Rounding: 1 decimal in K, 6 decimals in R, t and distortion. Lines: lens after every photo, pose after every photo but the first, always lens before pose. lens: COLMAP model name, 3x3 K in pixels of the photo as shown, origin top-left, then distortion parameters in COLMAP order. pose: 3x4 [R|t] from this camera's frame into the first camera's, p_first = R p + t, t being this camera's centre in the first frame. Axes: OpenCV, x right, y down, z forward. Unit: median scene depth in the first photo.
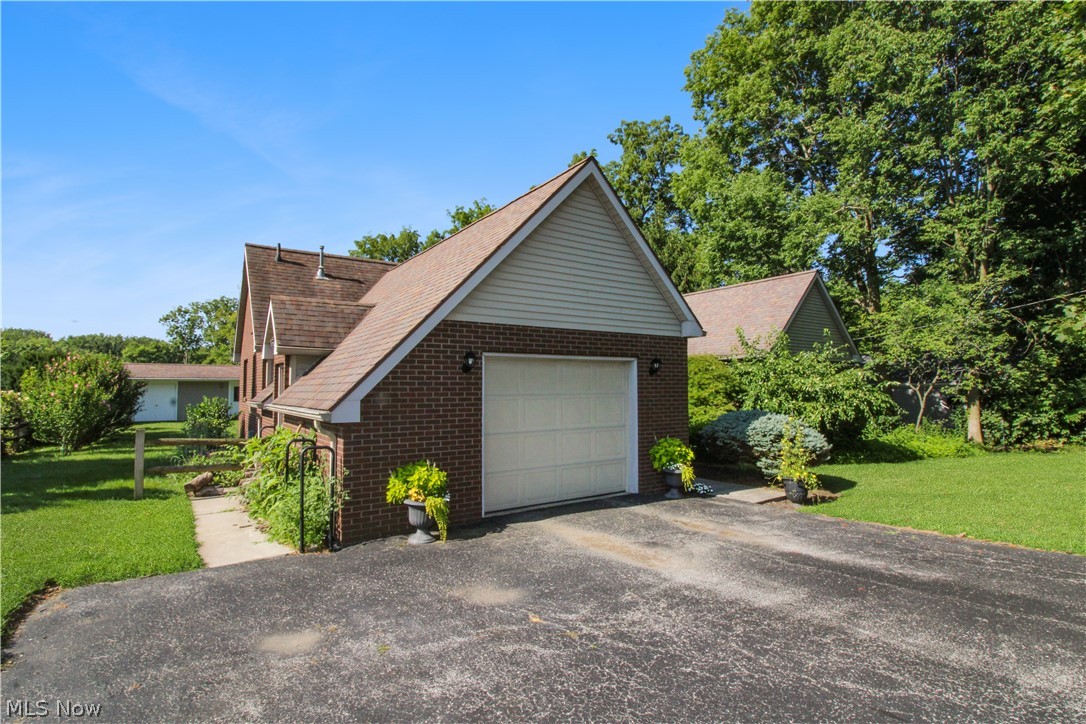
lens RADIAL K [[523.7, 0, 535.3], [0, 523.7, 365.1], [0, 0, 1]] dist [0.006830, -0.009224]
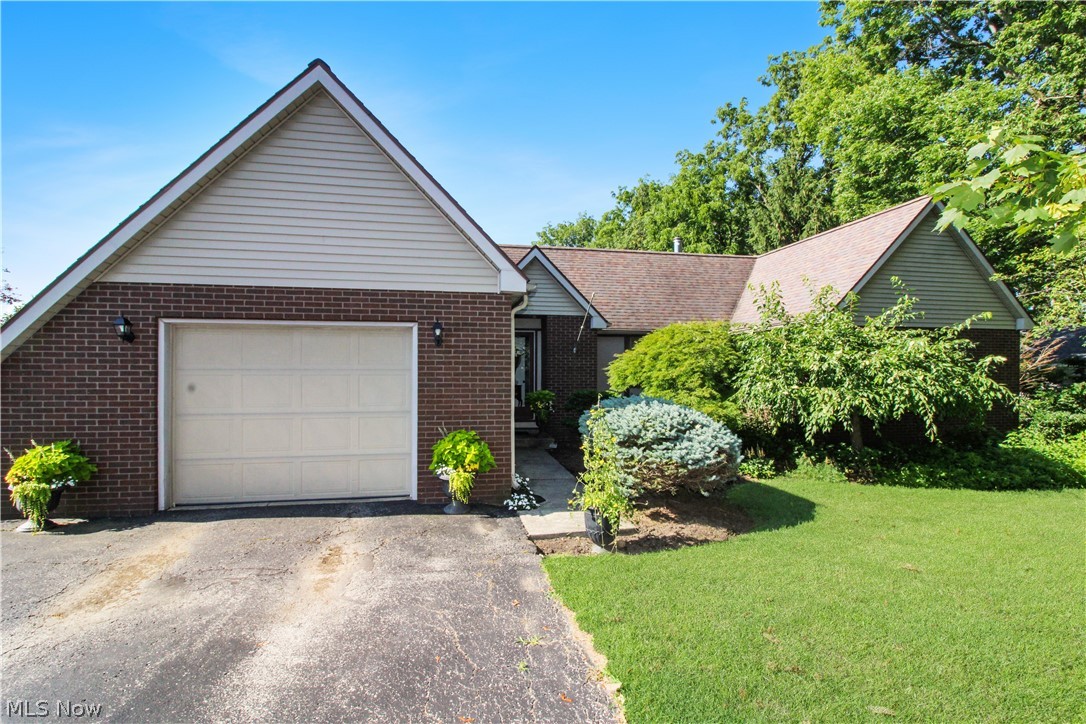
lens RADIAL K [[493.5, 0, 540.6], [0, 493.5, 370.0], [0, 0, 1]] dist [-0.010136, -0.000370]
pose [[0.915961, 0.008322, -0.401182, 0.667307], [0.010638, 0.998930, 0.045010, 0.025503], [0.401127, -0.045495, 0.914892, 0.436924]]
